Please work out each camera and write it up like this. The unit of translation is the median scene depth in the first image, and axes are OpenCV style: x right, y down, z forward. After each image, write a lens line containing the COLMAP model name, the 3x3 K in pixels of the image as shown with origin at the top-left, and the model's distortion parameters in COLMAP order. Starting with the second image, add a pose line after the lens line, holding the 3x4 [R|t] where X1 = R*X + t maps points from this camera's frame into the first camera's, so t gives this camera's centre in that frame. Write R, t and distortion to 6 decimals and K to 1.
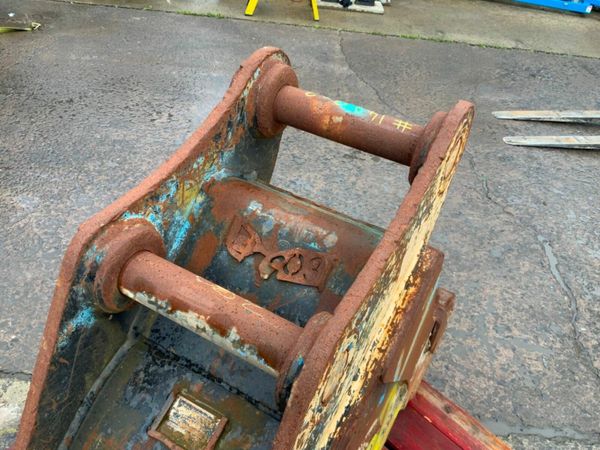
lens RADIAL K [[489.1, 0, 302.1], [0, 489.1, 228.2], [0, 0, 1]] dist [0.064910, -0.129968]
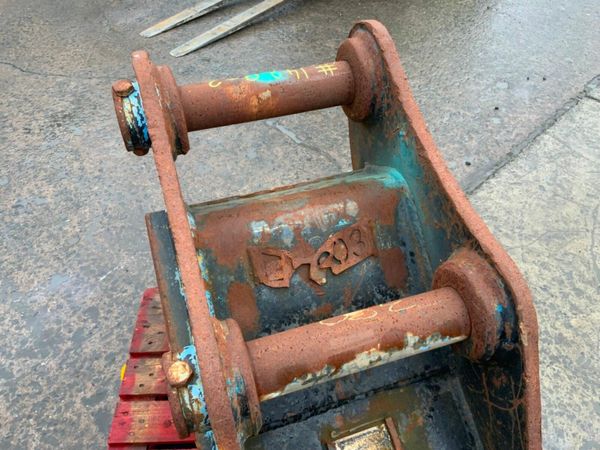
lens RADIAL K [[489.1, 0, 302.1], [0, 489.1, 228.2], [0, 0, 1]] dist [0.064910, -0.129968]
pose [[0.672610, -0.576511, 0.463929, -0.439993], [0.504244, 0.815921, 0.282863, -0.244989], [-0.541603, 0.043677, 0.839499, 0.226915]]
